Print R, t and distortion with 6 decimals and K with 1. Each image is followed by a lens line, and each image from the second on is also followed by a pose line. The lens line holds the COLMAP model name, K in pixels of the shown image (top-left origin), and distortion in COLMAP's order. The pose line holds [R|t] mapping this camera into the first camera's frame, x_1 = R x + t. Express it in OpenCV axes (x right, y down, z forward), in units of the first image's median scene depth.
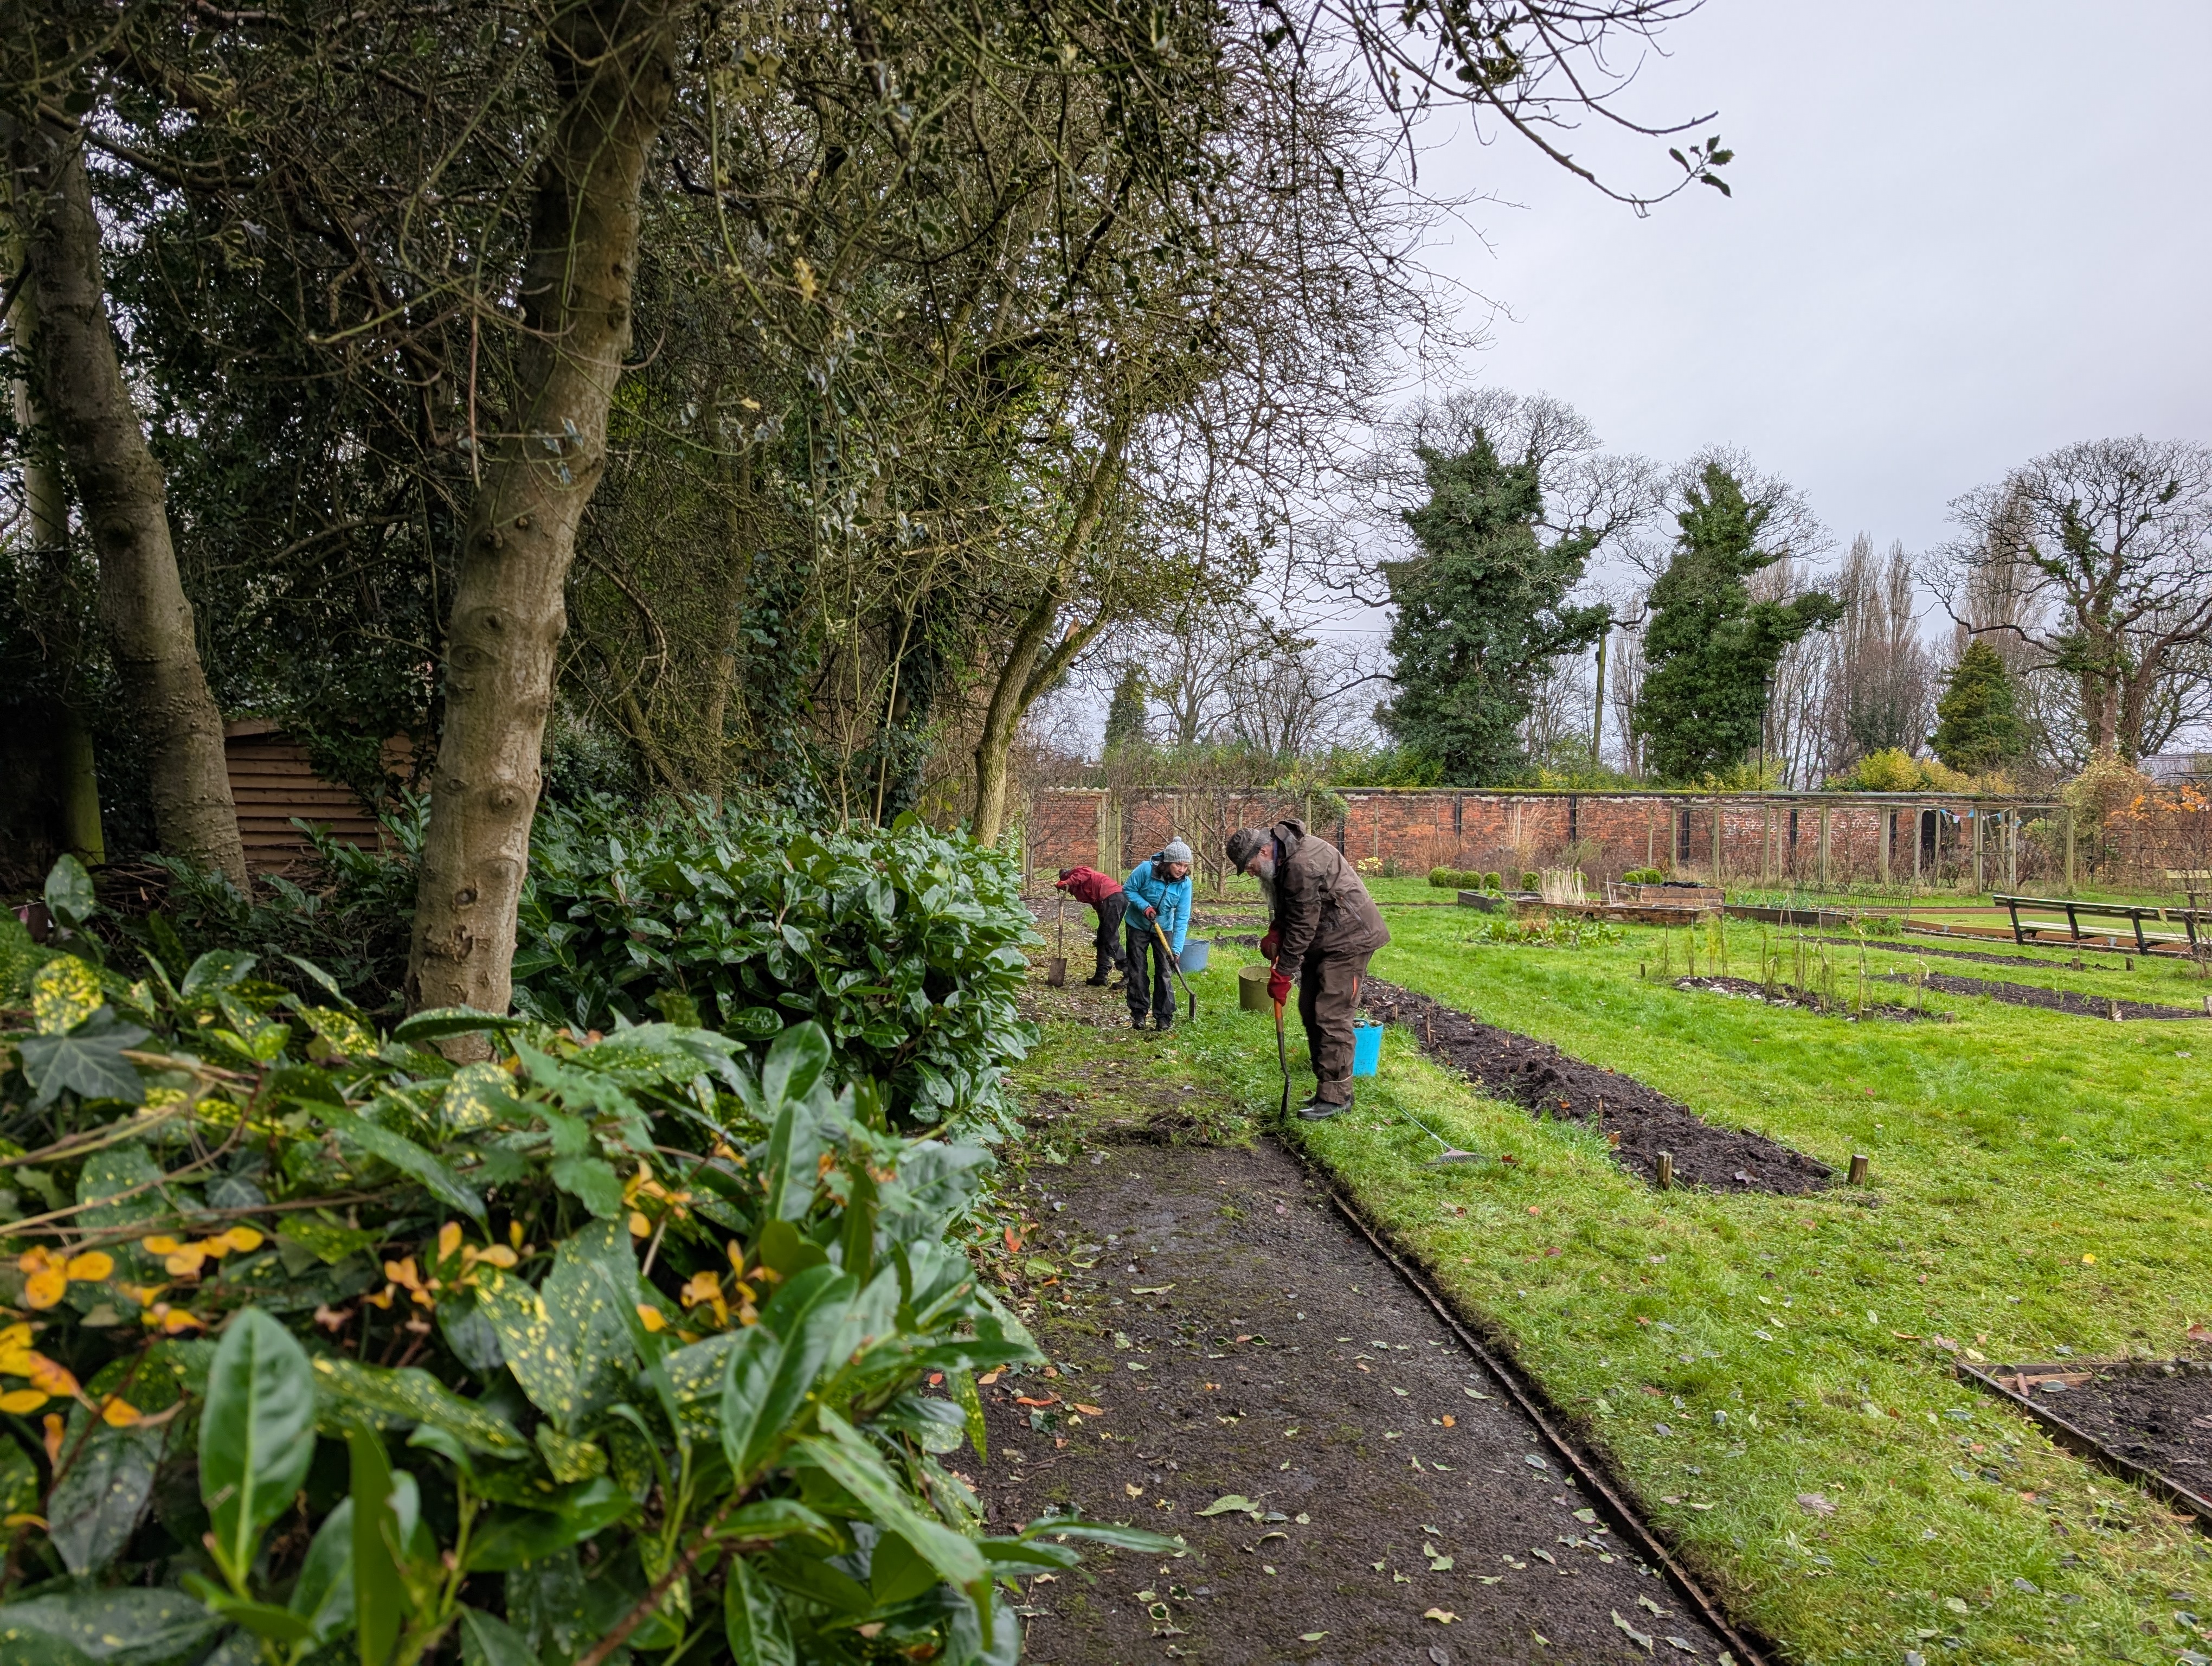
lens RADIAL K [[1578.0, 0, 1106.0], [0, 1578.0, 833.0], [0, 0, 1]] dist [0.005309, -0.008384]
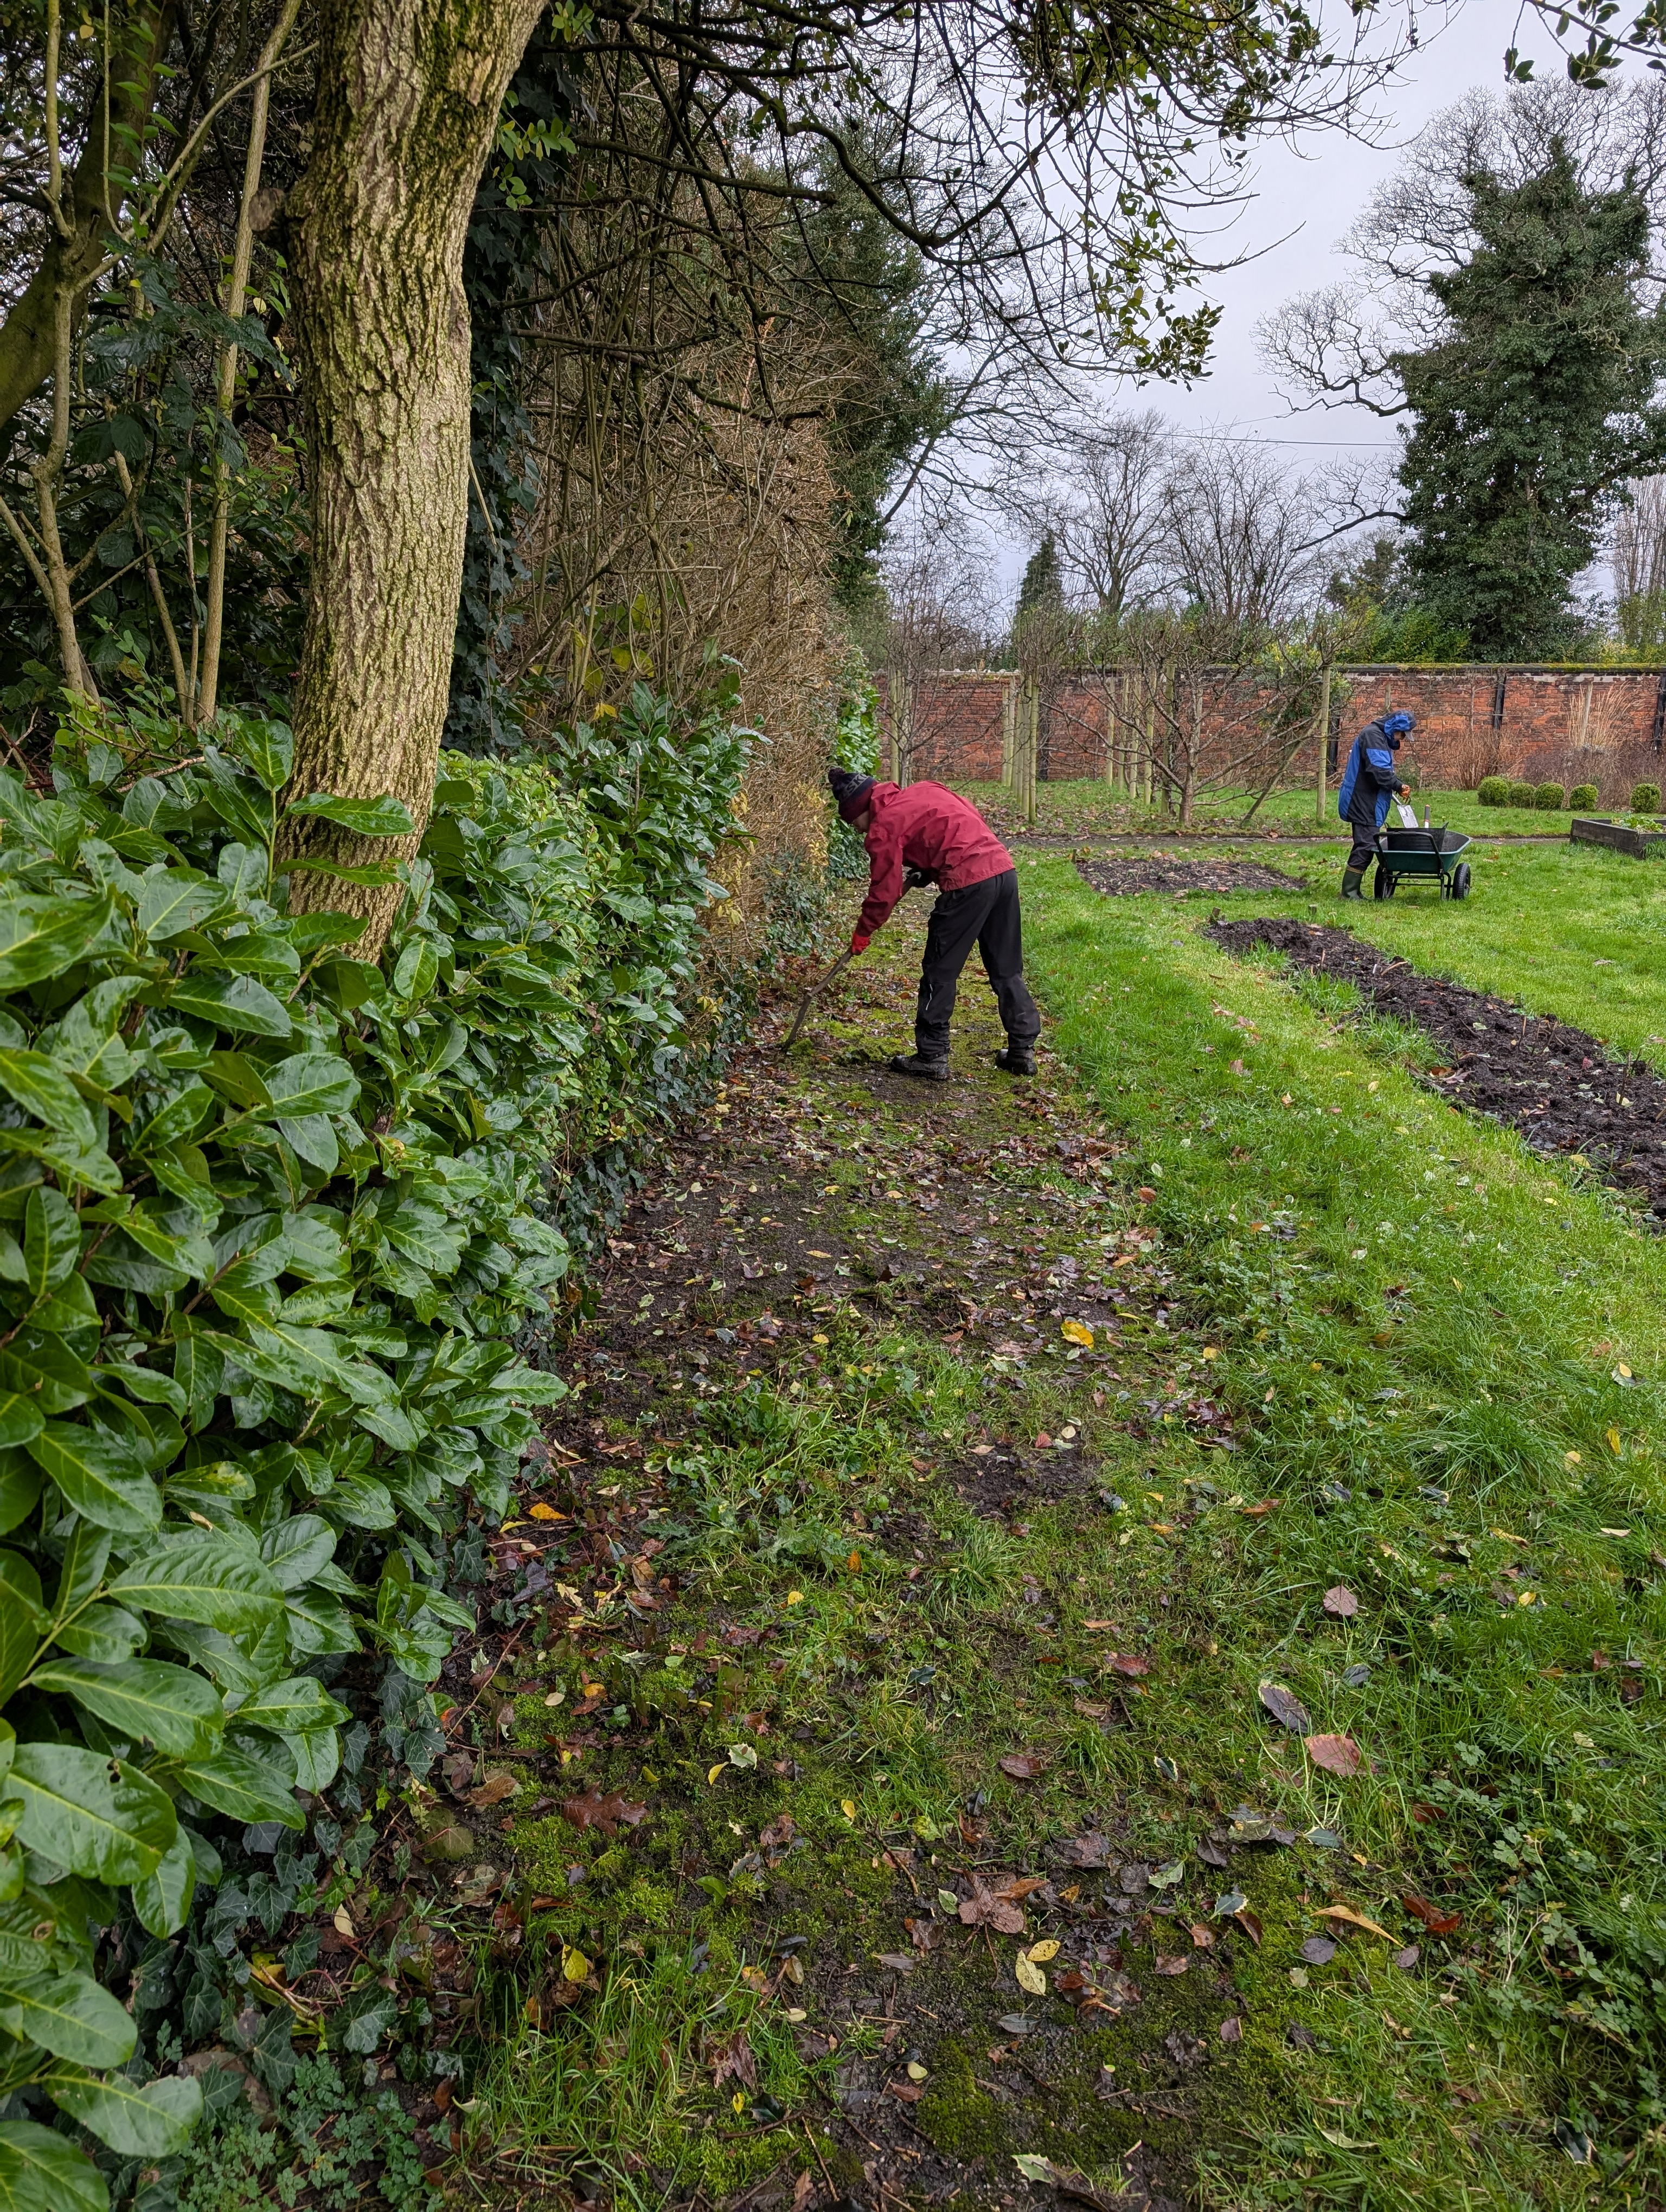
lens RADIAL K [[1578.0, 0, 833.0], [0, 1578.0, 1106.0], [0, 0, 1]] dist [0.005309, -0.008384]
pose [[0.993763, 0.017799, -0.110080, -0.000336], [0.007964, 0.973330, 0.229273, 0.000750], [0.111225, -0.228720, 0.967117, 0.185282]]
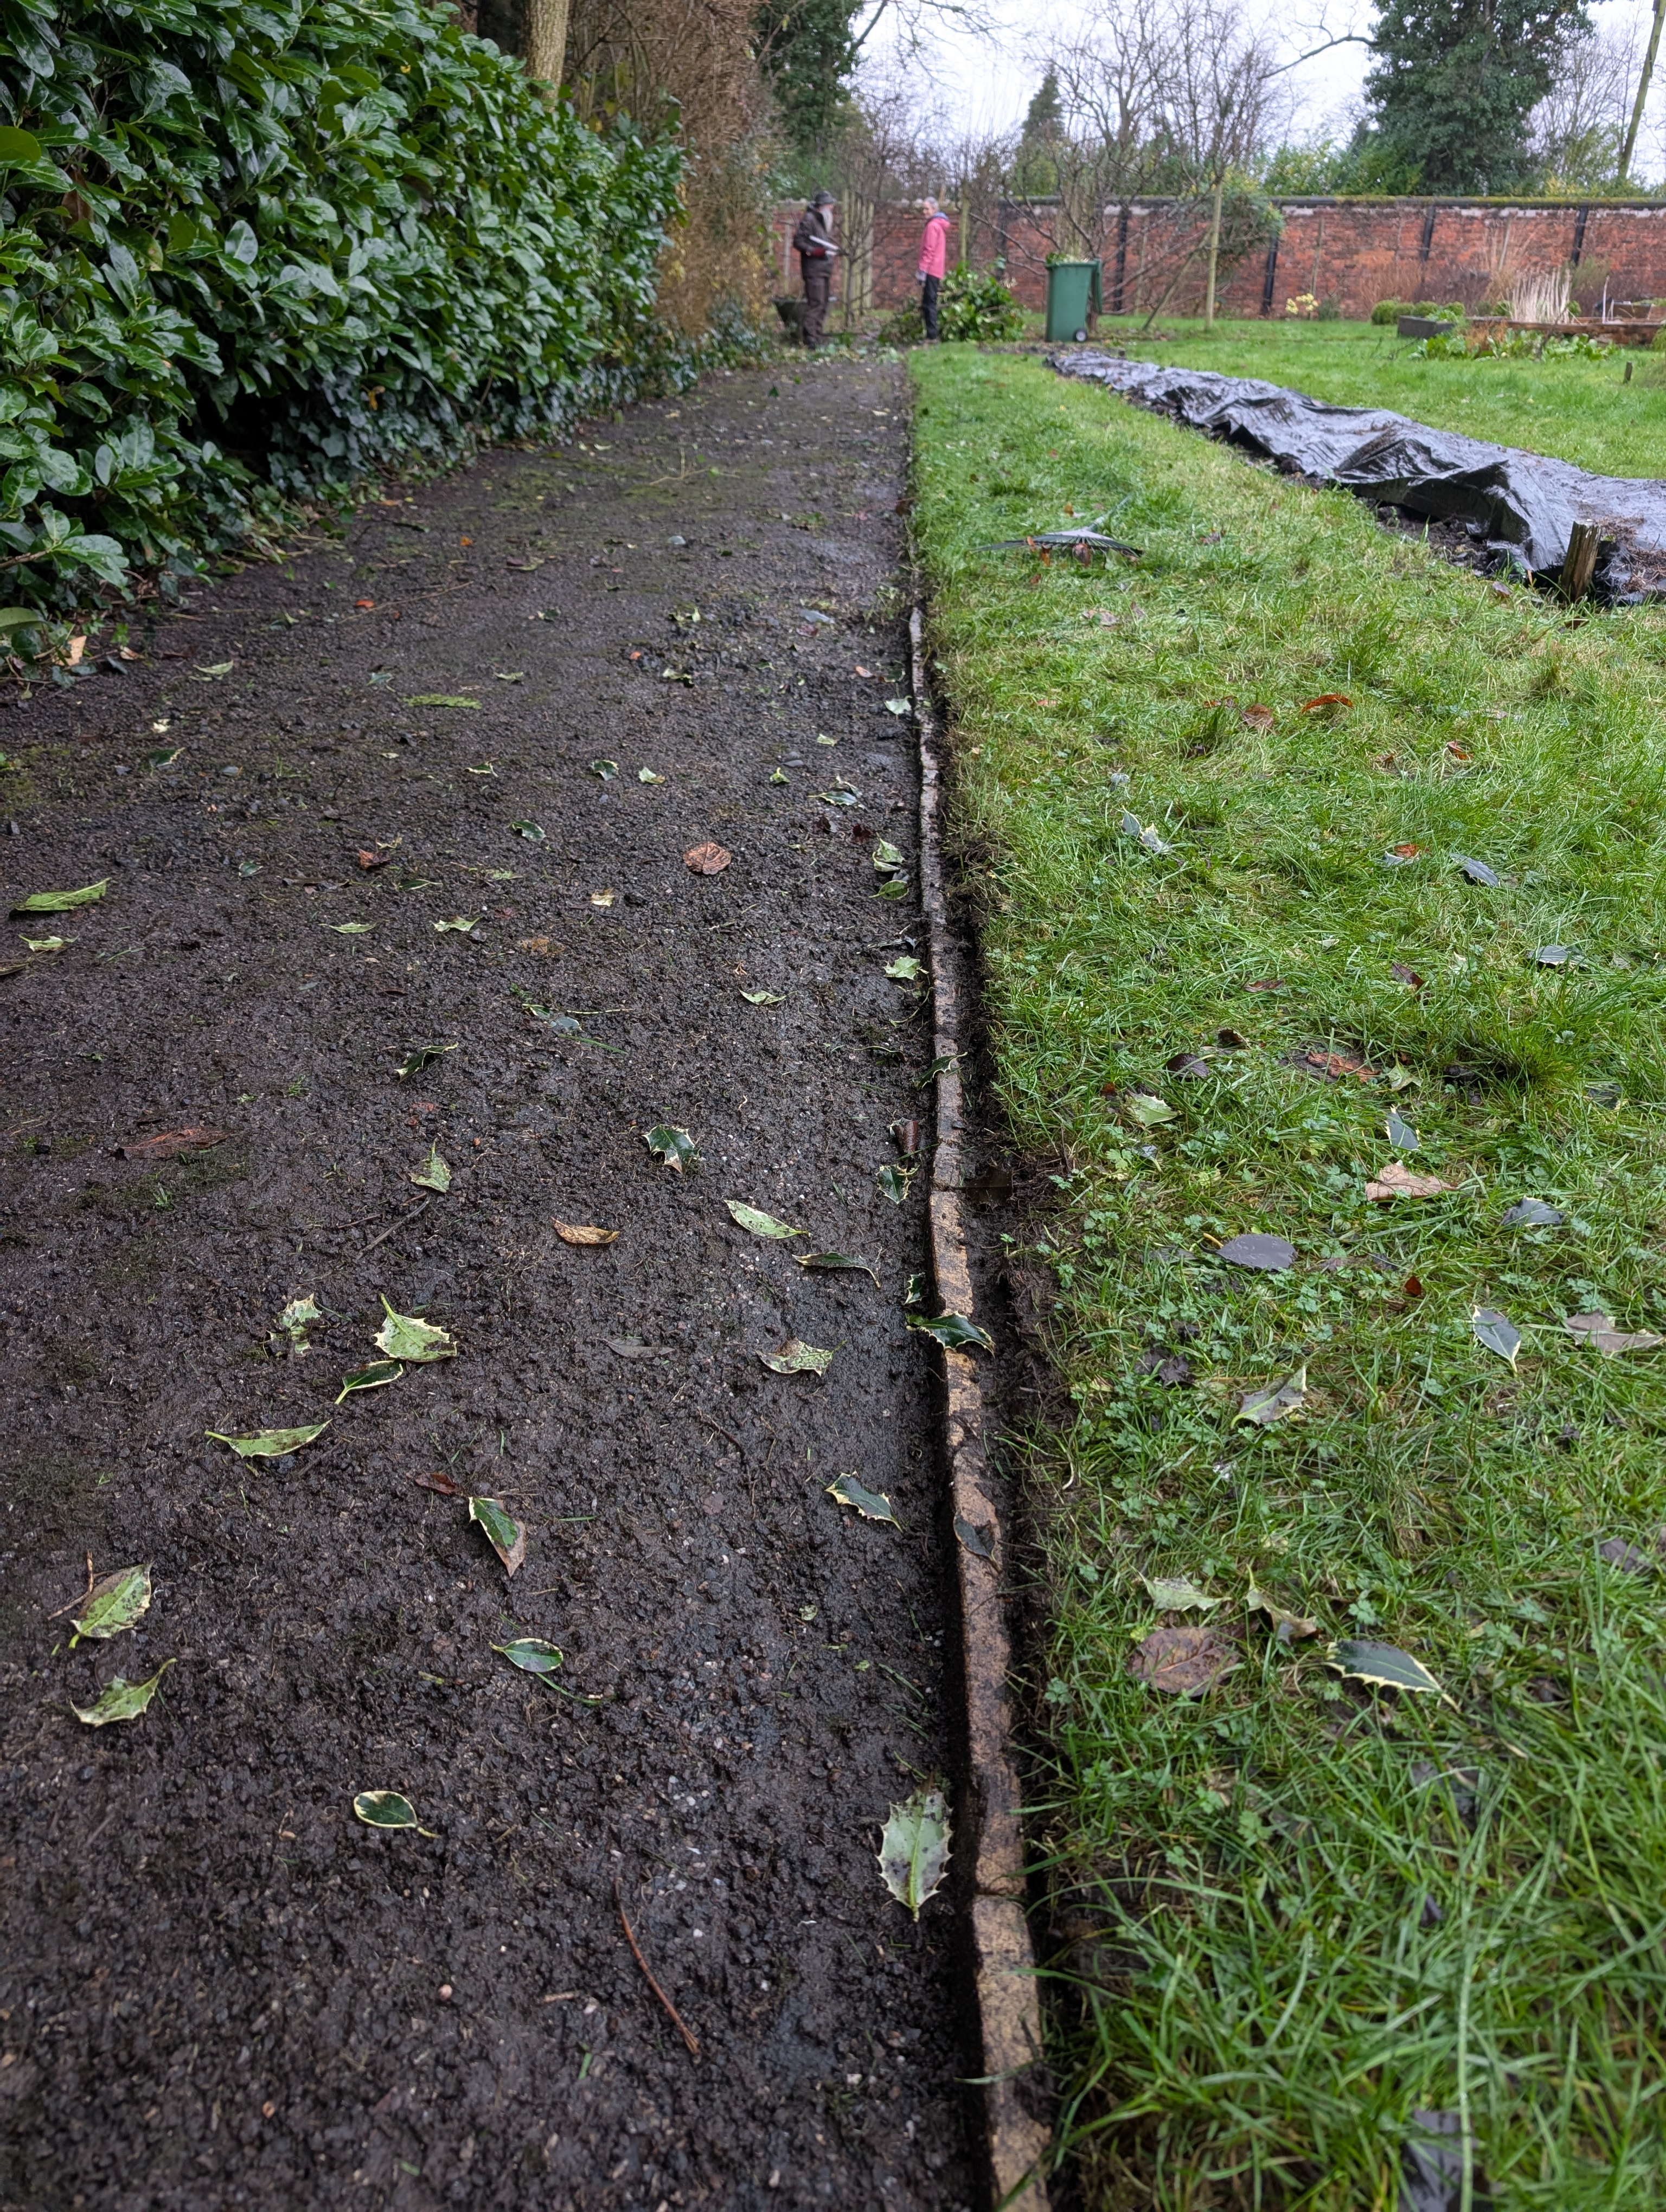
lens RADIAL K [[1578.0, 0, 833.0], [0, 1578.0, 1106.0], [0, 0, 1]] dist [0.005309, -0.008384]
pose [[0.993692, 0.047431, -0.101624, 0.026279], [0.003040, 0.894437, 0.447184, 0.020534], [0.112106, -0.444672, 0.888650, 0.067431]]
